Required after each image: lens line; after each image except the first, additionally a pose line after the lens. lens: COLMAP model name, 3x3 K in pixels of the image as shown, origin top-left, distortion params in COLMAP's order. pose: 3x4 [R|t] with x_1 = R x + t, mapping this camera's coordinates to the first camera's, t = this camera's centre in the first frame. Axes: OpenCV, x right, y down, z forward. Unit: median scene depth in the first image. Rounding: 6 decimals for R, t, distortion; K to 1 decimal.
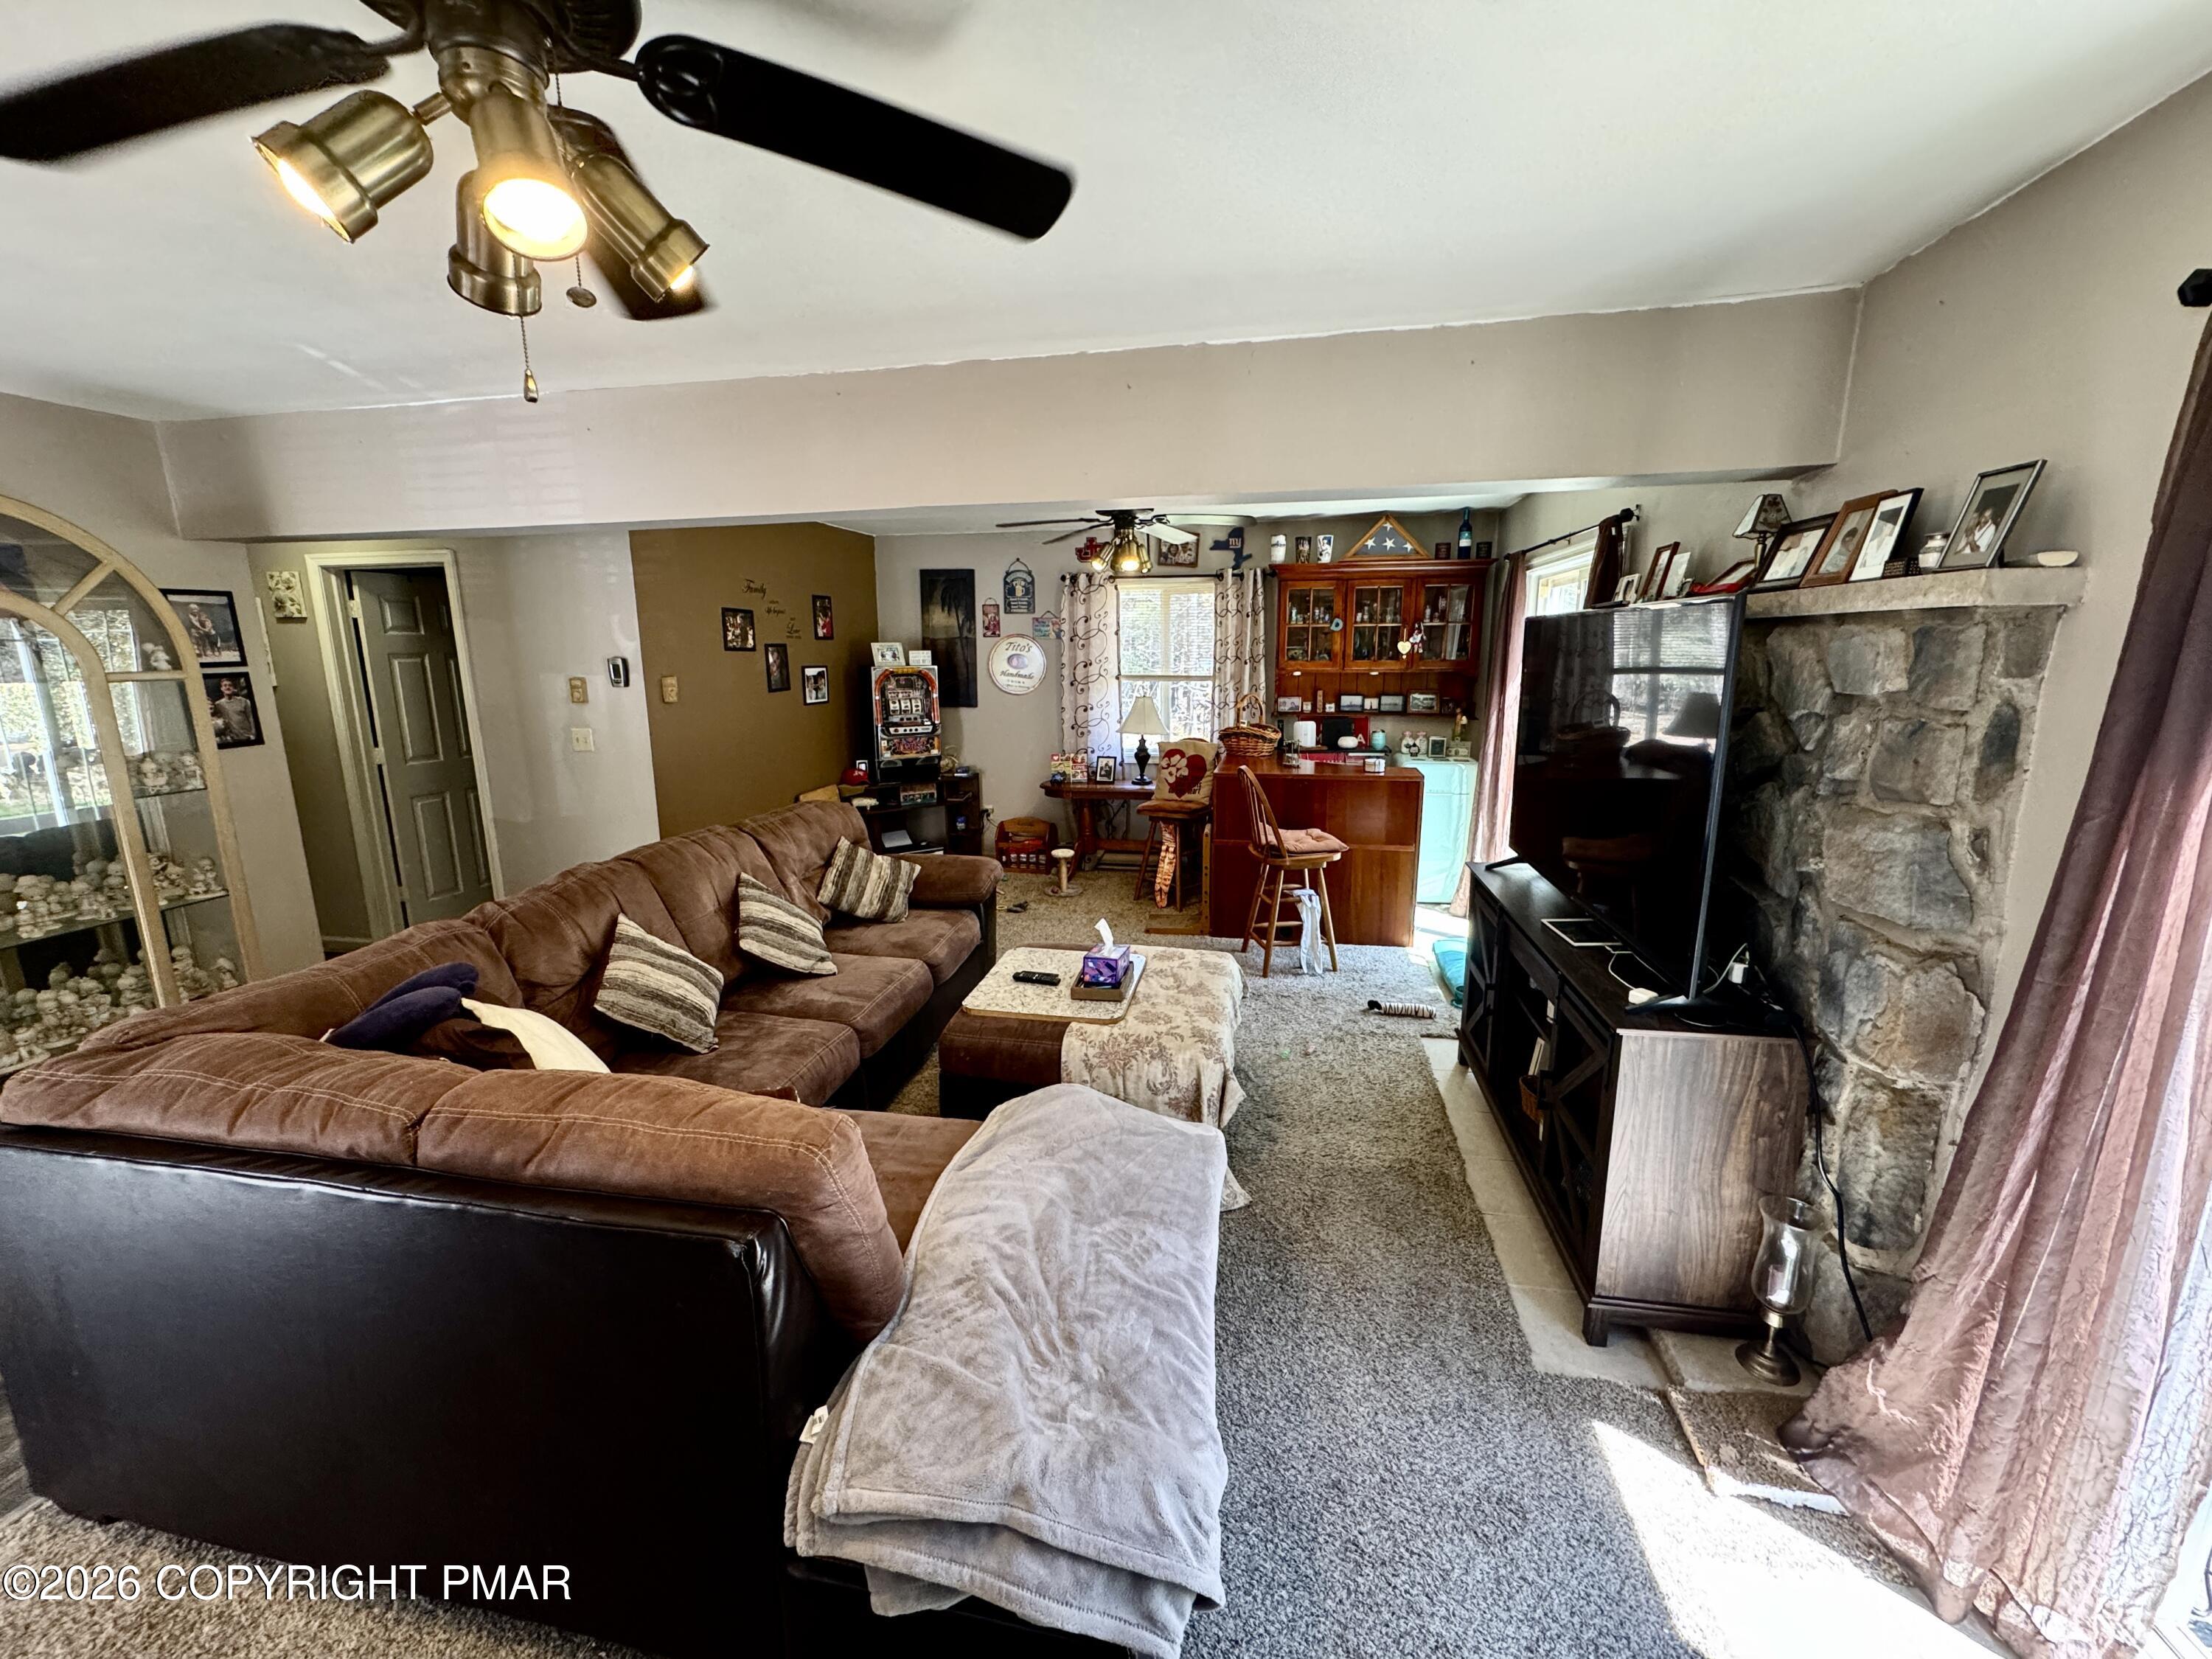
lens RADIAL K [[881.6, 0, 1101.6], [0, 881.6, 823.5], [0, 0, 1]] dist [-0.001755, -0.000639]
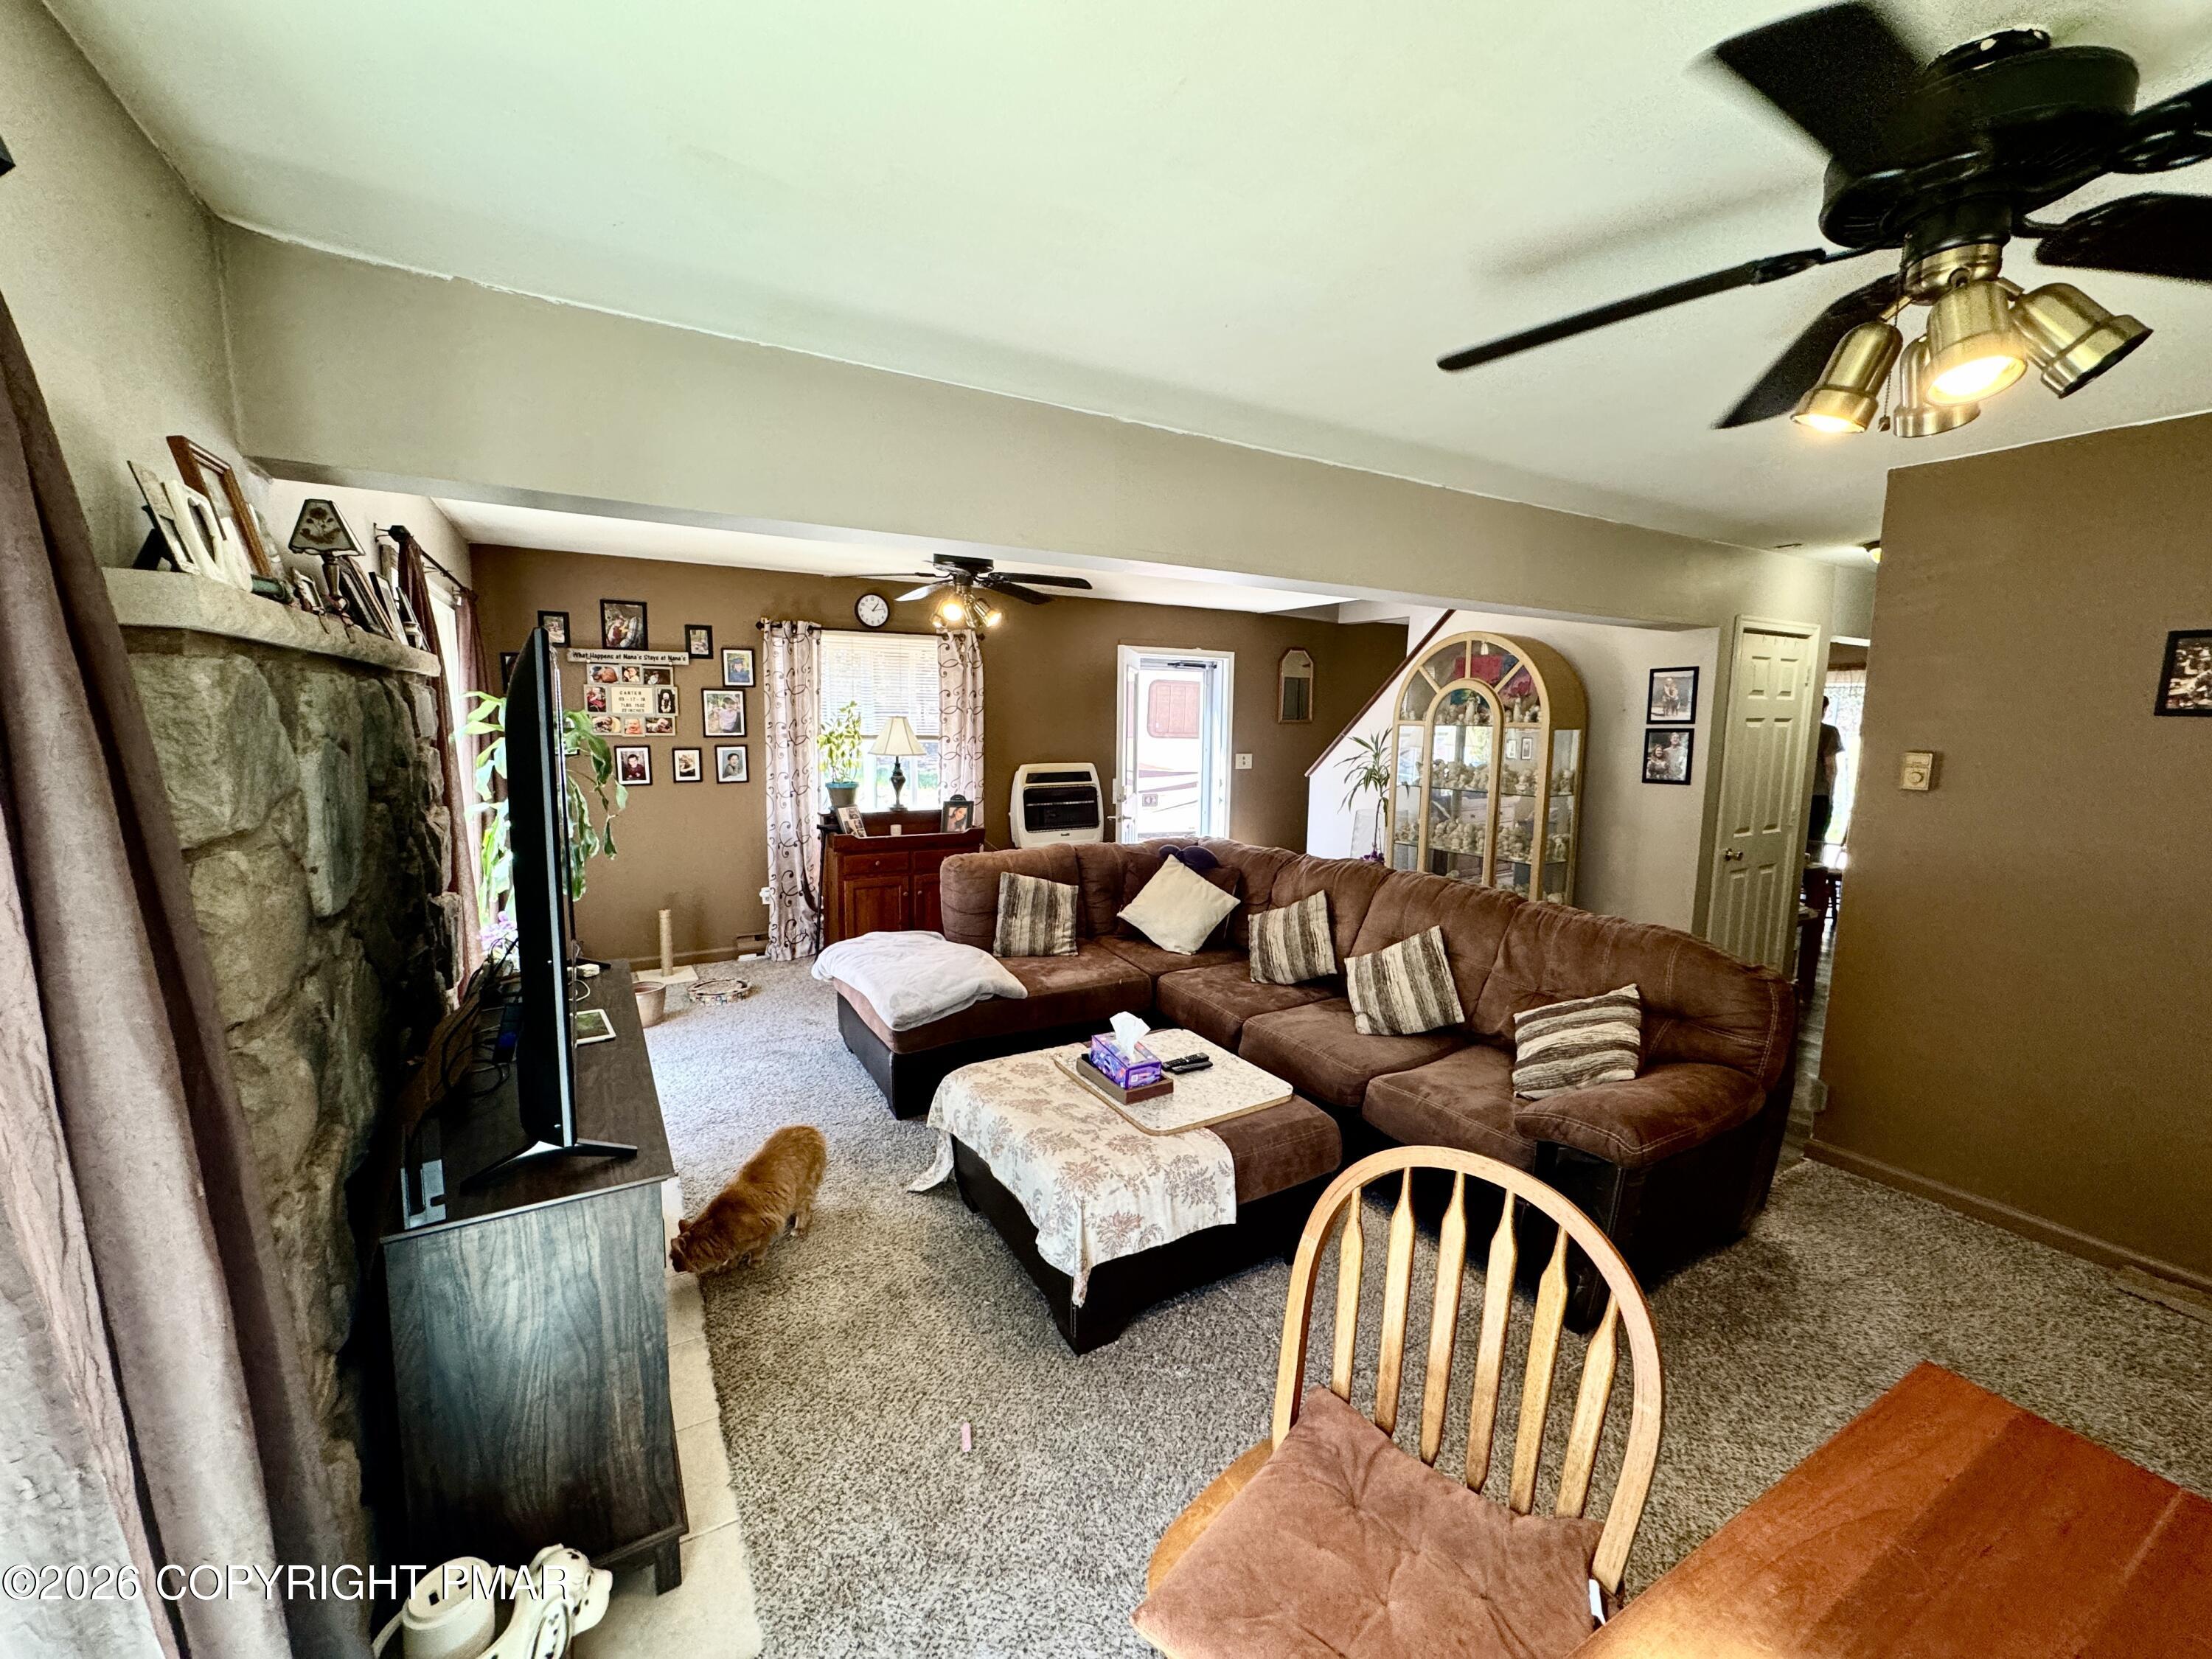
lens RADIAL K [[881.6, 0, 1106.5], [0, 881.6, 825.9], [0, 0, 1]] dist [-0.001755, -0.000639]
pose [[-0.751833, 0.082713, -0.654145, 0.300169], [-0.133611, 0.952406, 0.273991, -0.158997], [0.645675, 0.293397, -0.704998, 0.808170]]
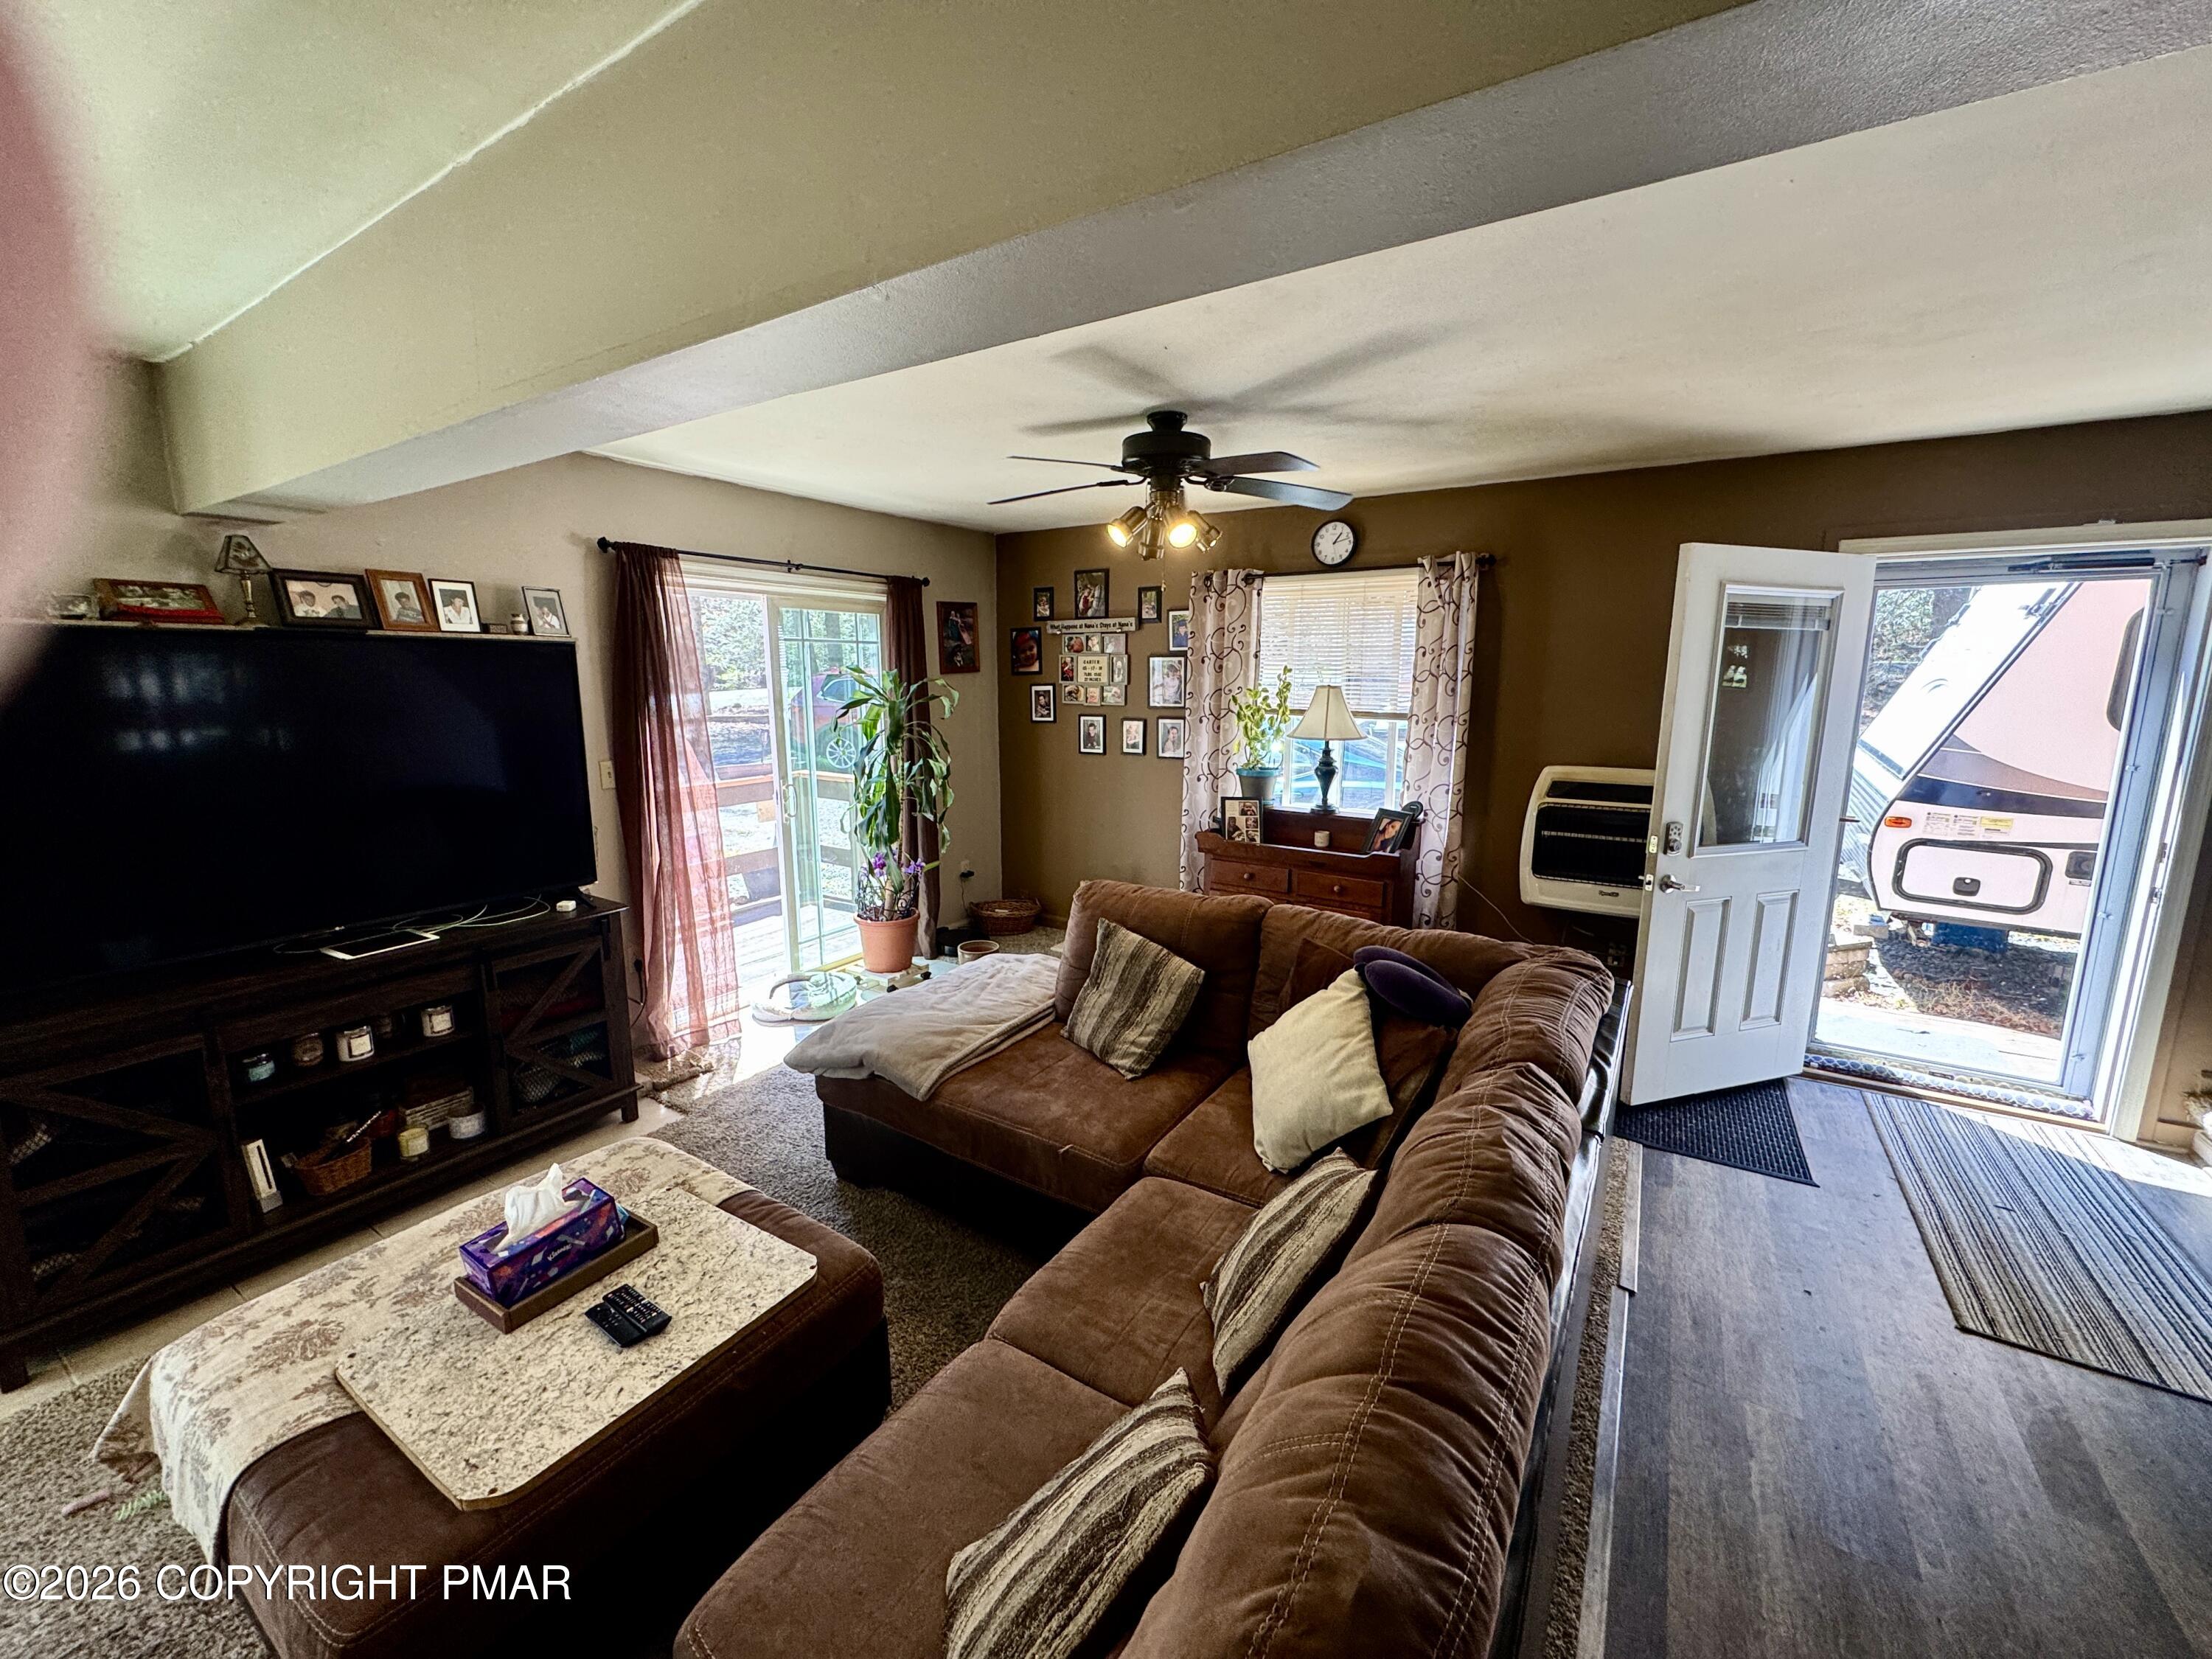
lens RADIAL K [[881.6, 0, 1101.1], [0, 881.6, 824.9], [0, 0, 1]] dist [-0.001755, -0.000639]
pose [[-0.929234, -0.056750, 0.365107, -0.262720], [0.076352, 0.937316, 0.340014, -0.128171], [-0.361516, 0.343829, -0.866653, 0.663508]]
